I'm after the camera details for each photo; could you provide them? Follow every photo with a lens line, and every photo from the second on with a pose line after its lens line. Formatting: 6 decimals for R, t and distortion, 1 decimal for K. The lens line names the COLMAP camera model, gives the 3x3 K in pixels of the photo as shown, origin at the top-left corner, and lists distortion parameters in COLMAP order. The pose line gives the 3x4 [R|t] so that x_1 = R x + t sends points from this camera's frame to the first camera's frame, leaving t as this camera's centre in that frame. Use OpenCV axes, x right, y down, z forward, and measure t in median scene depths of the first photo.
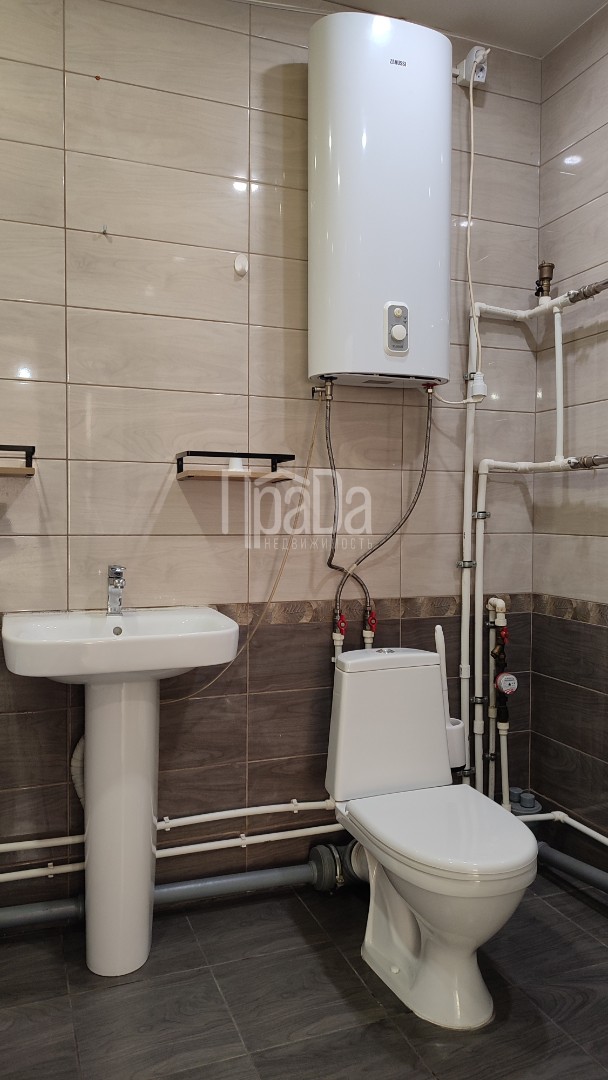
lens RADIAL K [[783.3, 0, 304.0], [0, 783.3, 540.0], [0, 0, 1]] dist [0.037016, -0.006239]
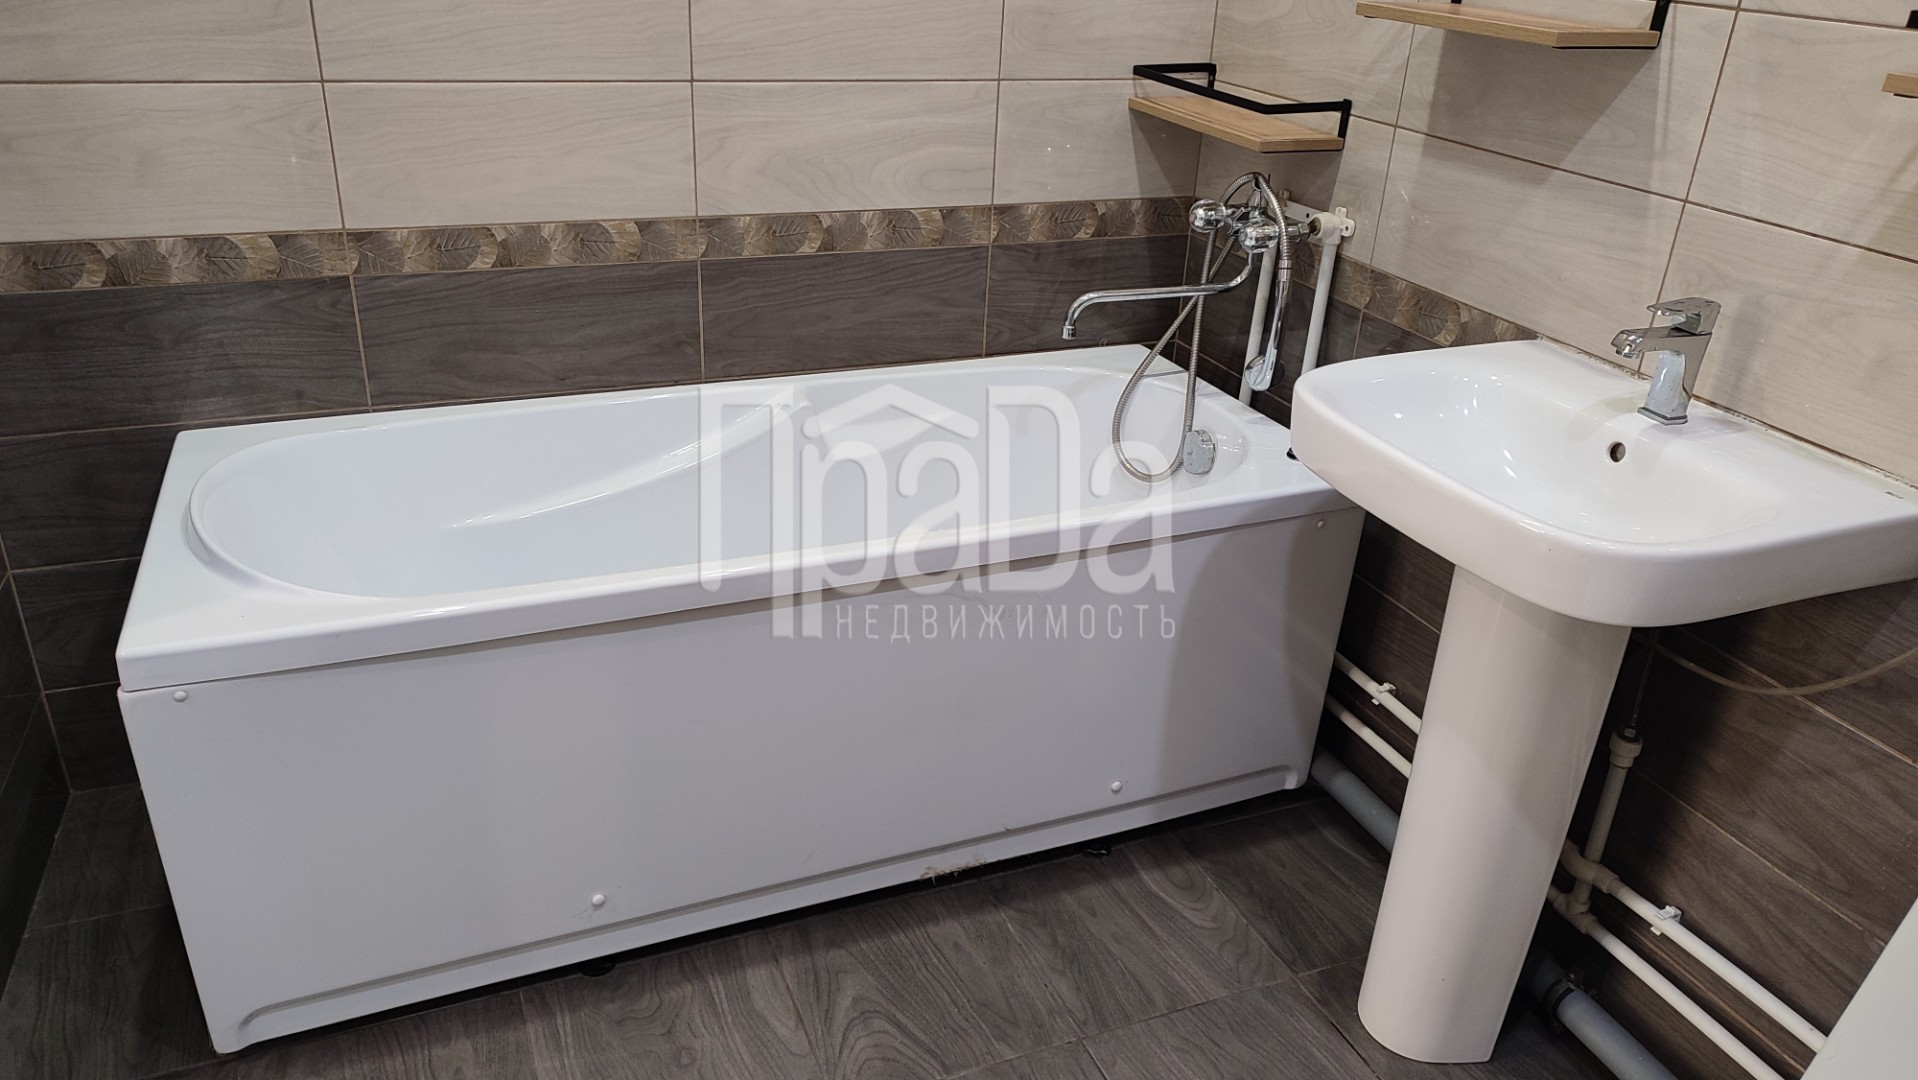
lens RADIAL K [[1366.7, 0, 959.0], [0, 1366.7, 540.0], [0, 0, 1]] dist [0.031783, -0.035664]
pose [[0.023463, 0.426774, -0.904054, 0.380356], [-0.082064, 0.902073, 0.423709, -0.108112], [0.996351, 0.064248, 0.056188, 0.517740]]
